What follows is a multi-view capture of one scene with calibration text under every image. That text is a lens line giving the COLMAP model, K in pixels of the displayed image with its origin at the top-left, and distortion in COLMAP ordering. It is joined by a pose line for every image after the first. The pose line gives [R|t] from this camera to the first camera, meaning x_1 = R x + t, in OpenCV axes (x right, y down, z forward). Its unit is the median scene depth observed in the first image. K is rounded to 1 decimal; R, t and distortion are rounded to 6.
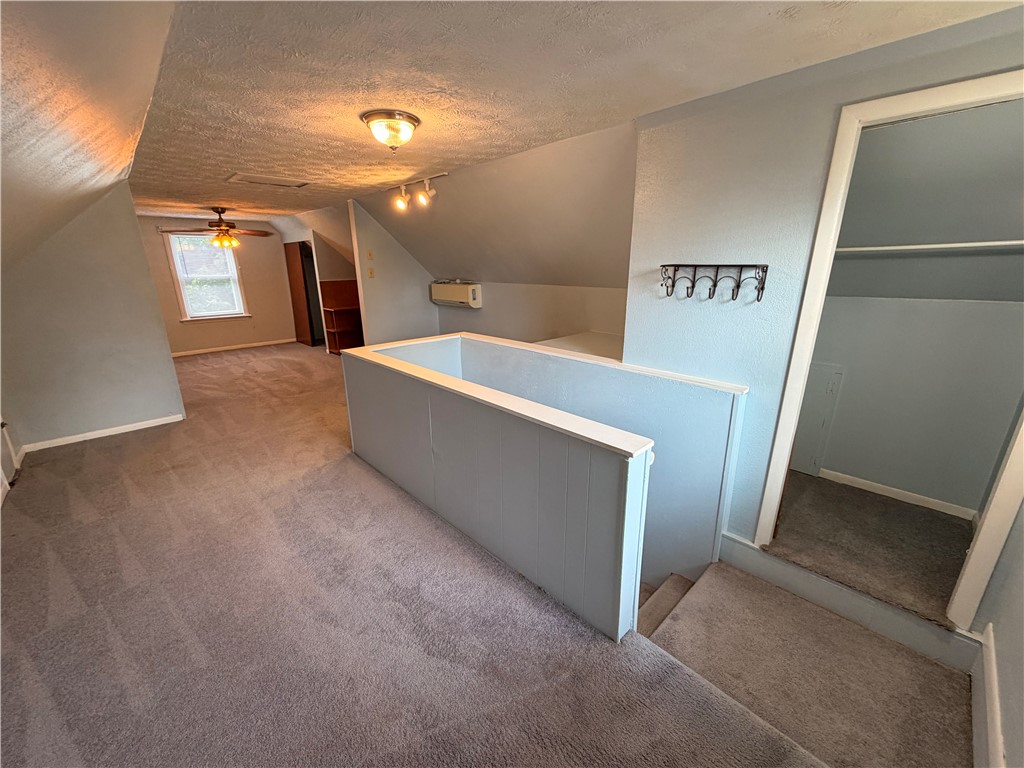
lens RADIAL K [[406.1, 0, 510.4], [0, 406.1, 385.1], [0, 0, 1]] dist [0.014627, -0.011652]
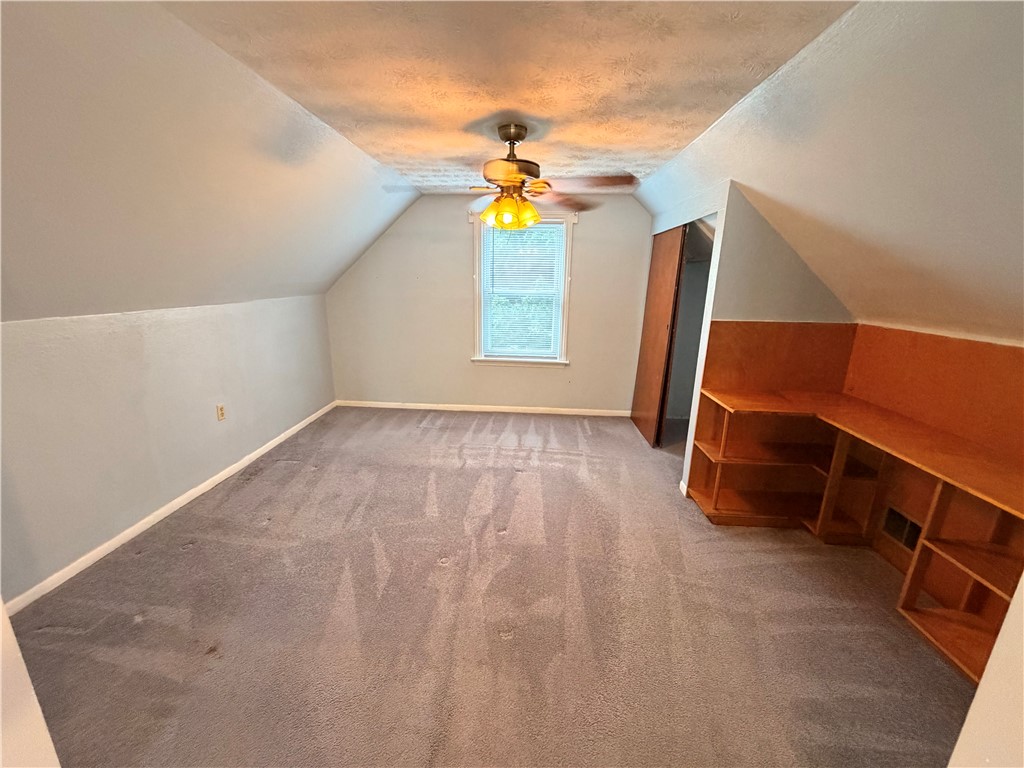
lens RADIAL K [[406.1, 0, 510.4], [0, 406.1, 385.1], [0, 0, 1]] dist [0.014627, -0.011652]
pose [[0.673510, 0.209490, -0.708871, -0.300216], [-0.236337, 0.969690, 0.062022, -0.168452], [0.700378, 0.125760, 0.702606, 0.586251]]
